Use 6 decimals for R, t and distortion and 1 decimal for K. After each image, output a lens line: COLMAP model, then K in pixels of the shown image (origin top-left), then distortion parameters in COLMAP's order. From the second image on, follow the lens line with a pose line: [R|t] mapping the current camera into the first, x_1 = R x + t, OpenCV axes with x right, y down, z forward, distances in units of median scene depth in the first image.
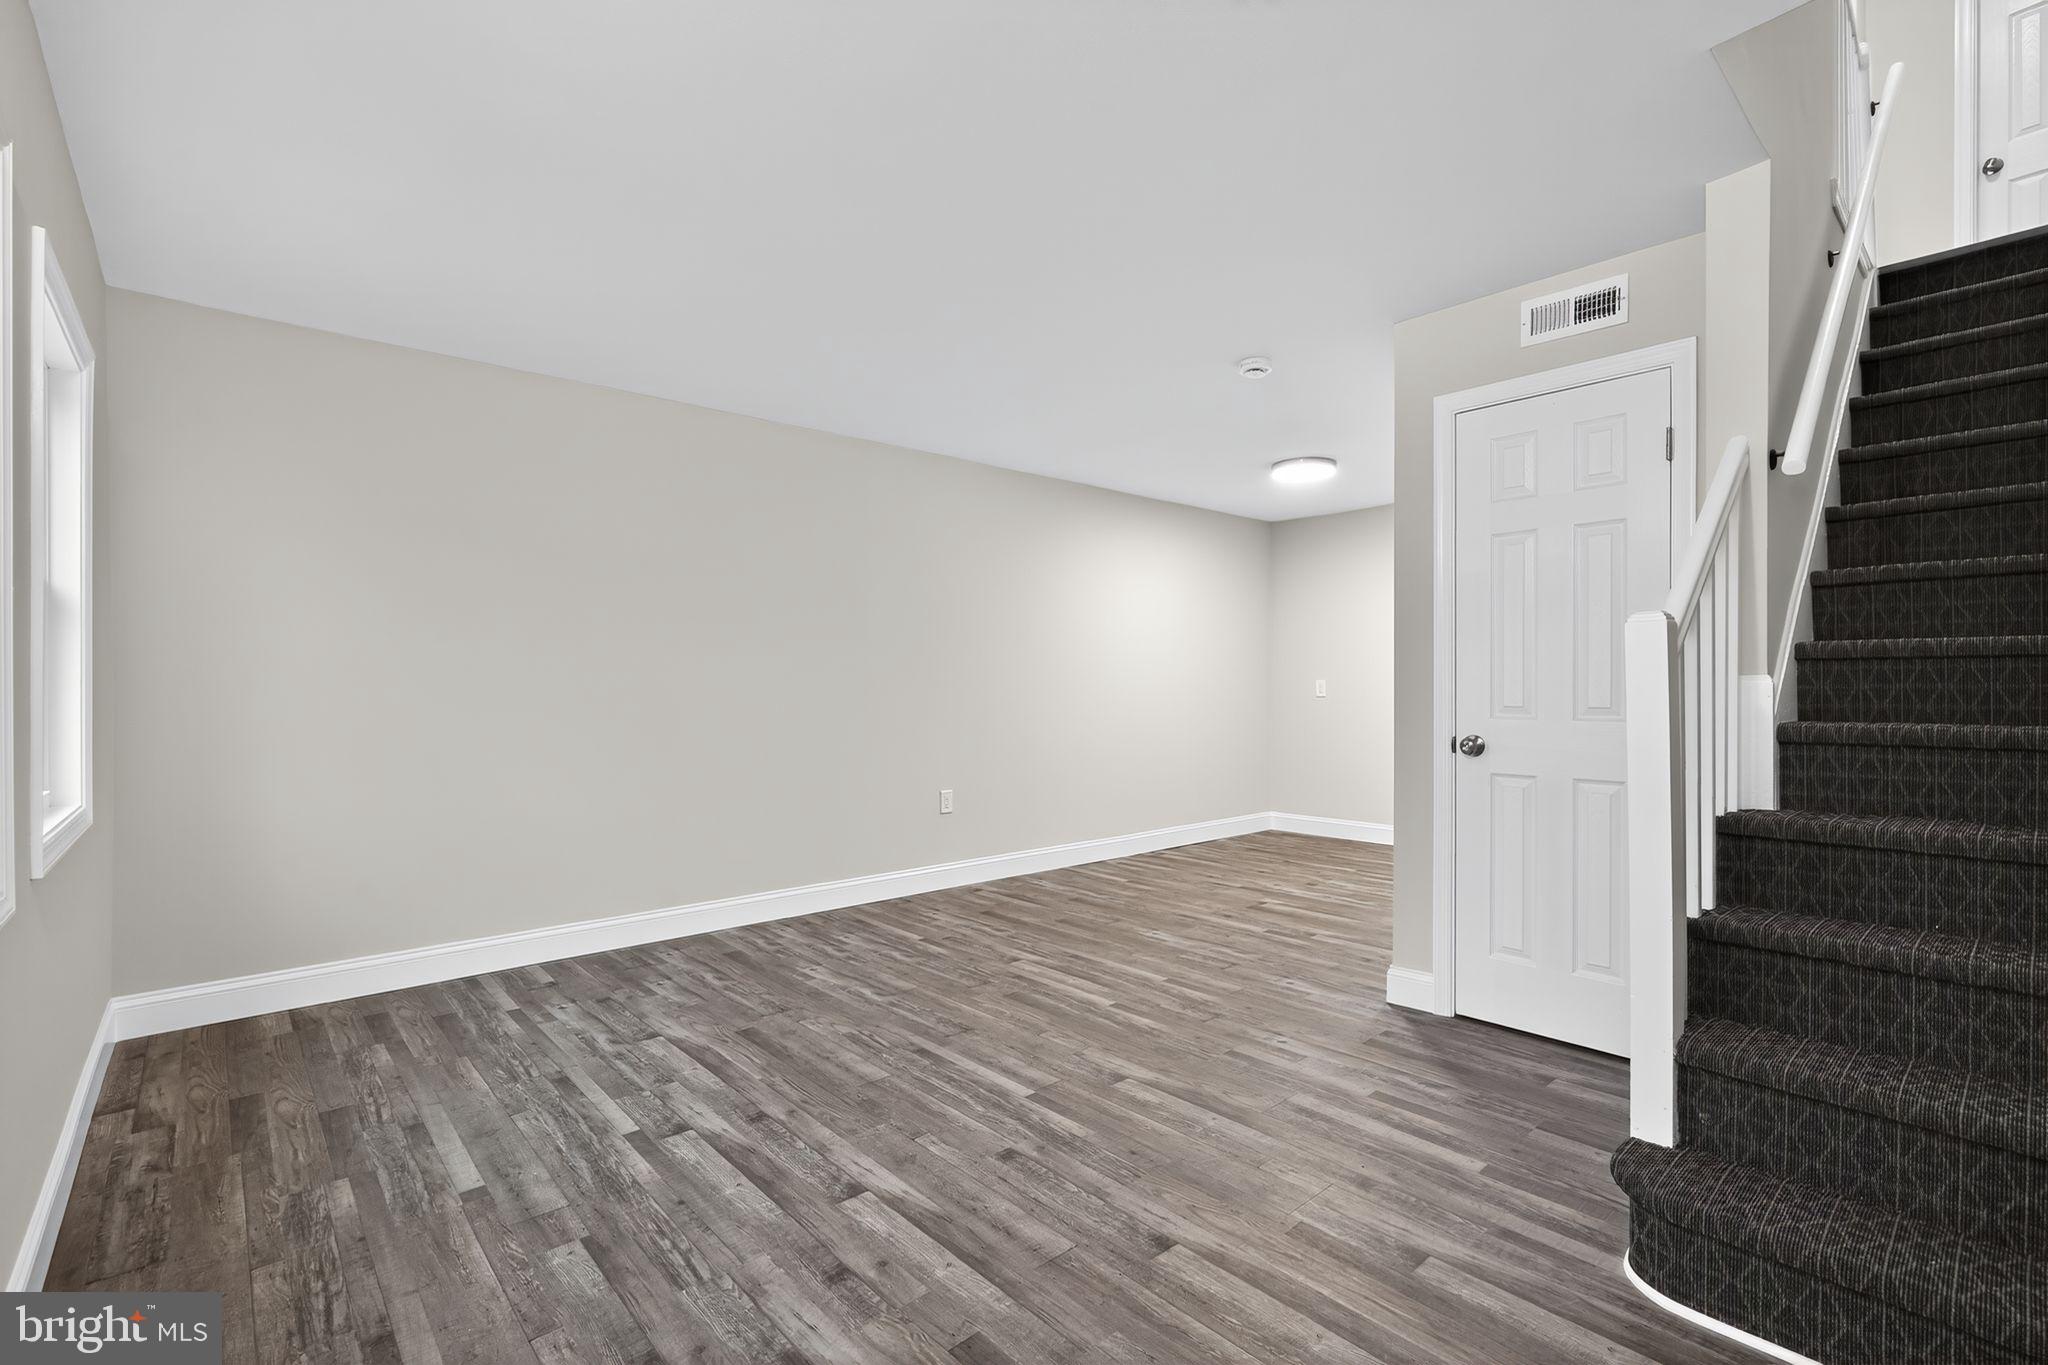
lens RADIAL K [[925.5, 0, 1031.1], [0, 925.5, 687.6], [0, 0, 1]] dist [-0.009620, 0.003237]
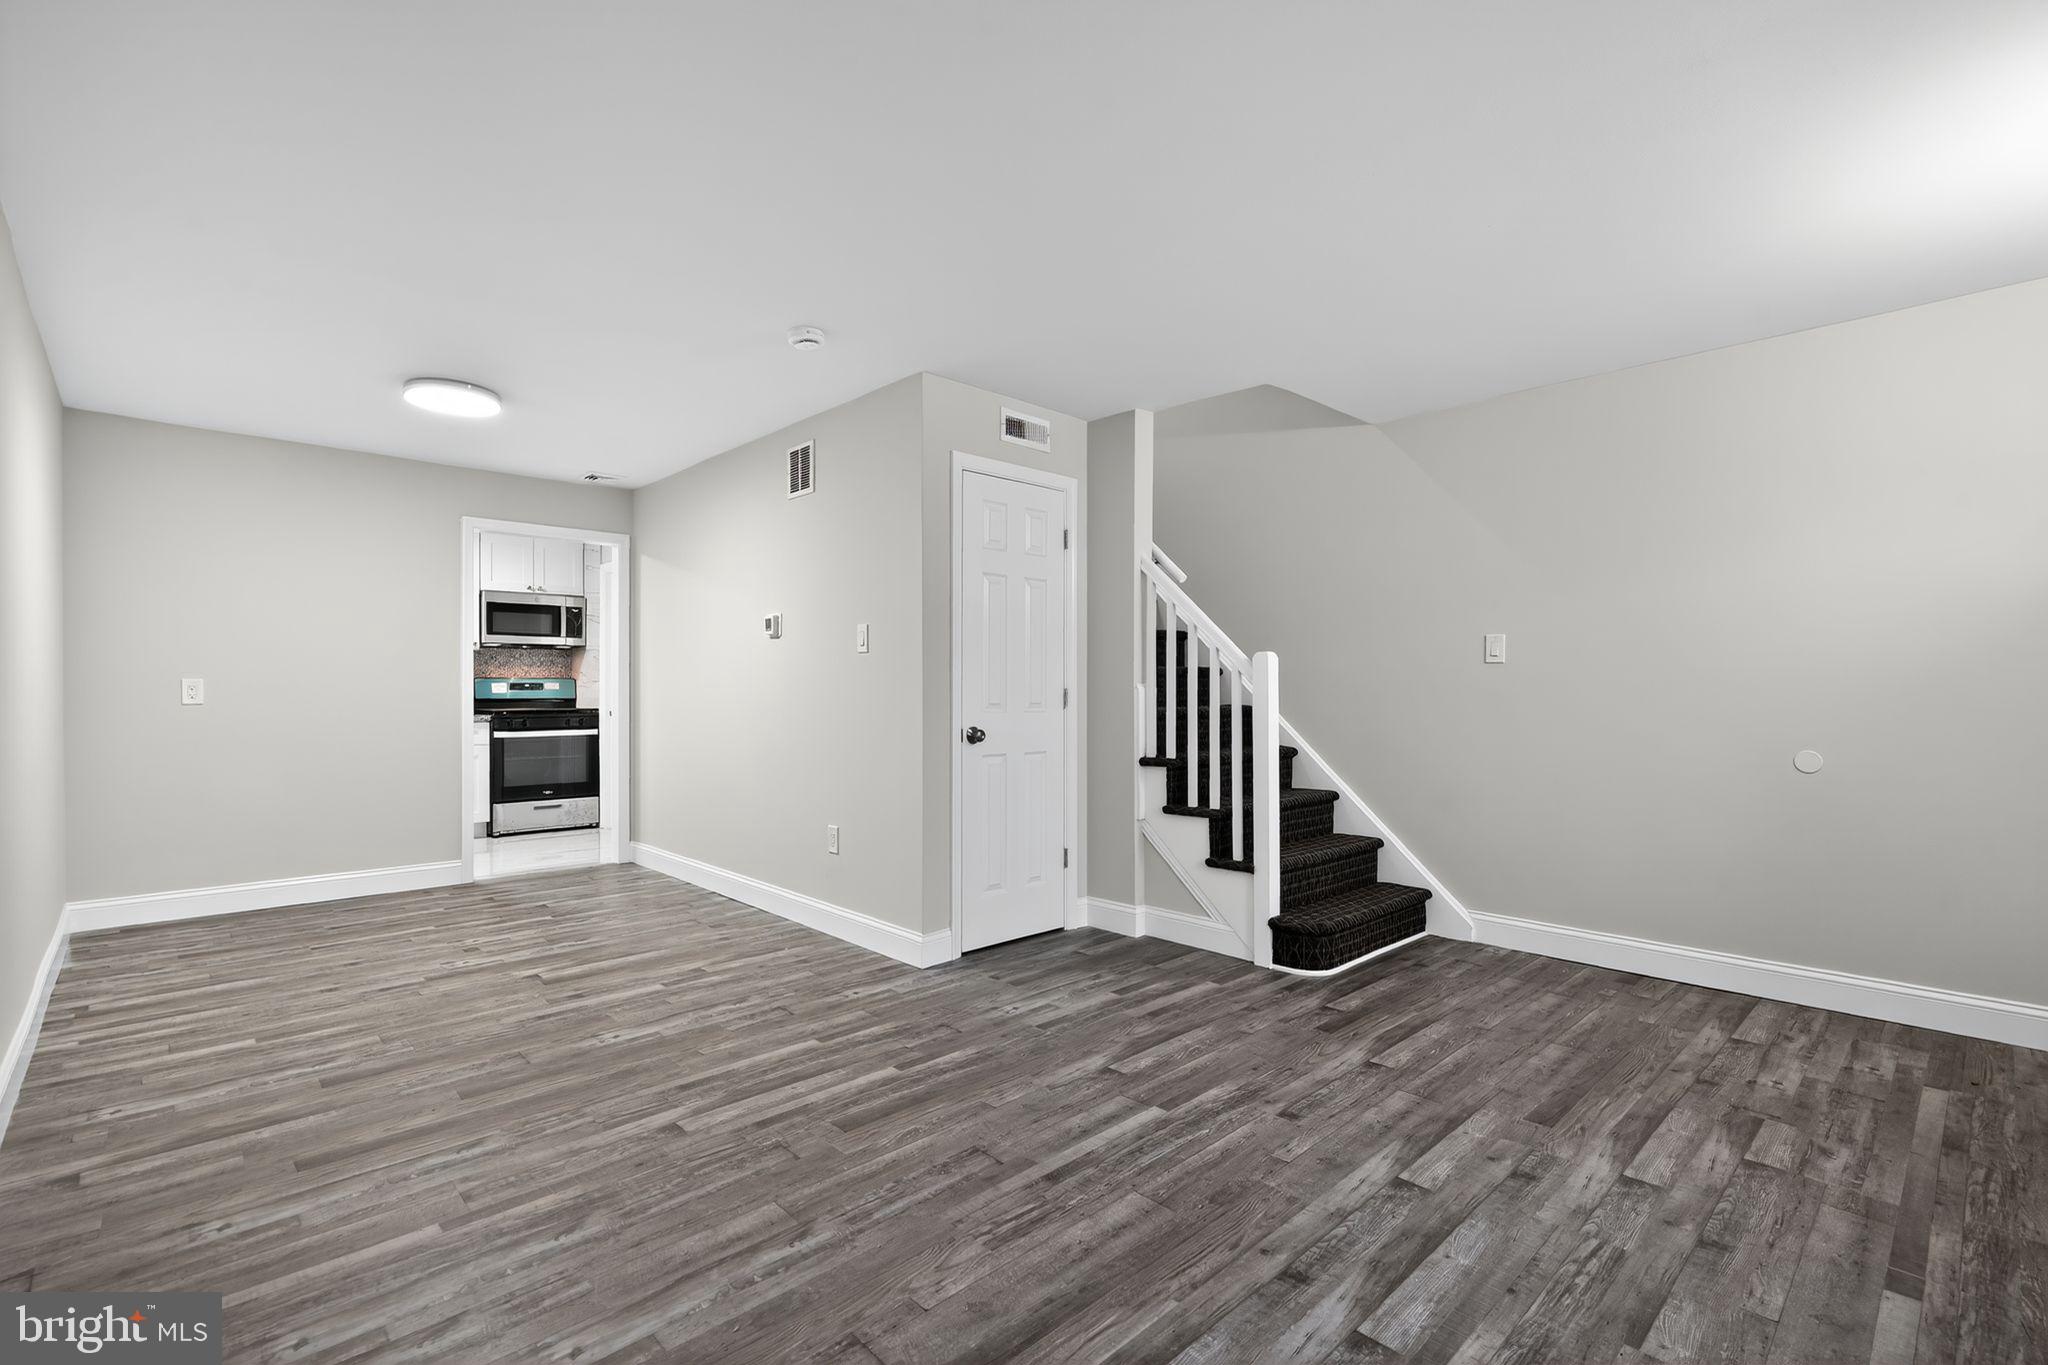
lens RADIAL K [[925.5, 0, 1027.5], [0, 925.5, 686.4], [0, 0, 1]] dist [-0.009620, 0.003237]
pose [[-0.029805, 0.004102, 0.999547, -0.886522], [0.001138, 0.999991, -0.004070, 0.000049], [-0.999555, 0.001017, -0.029809, 1.068306]]
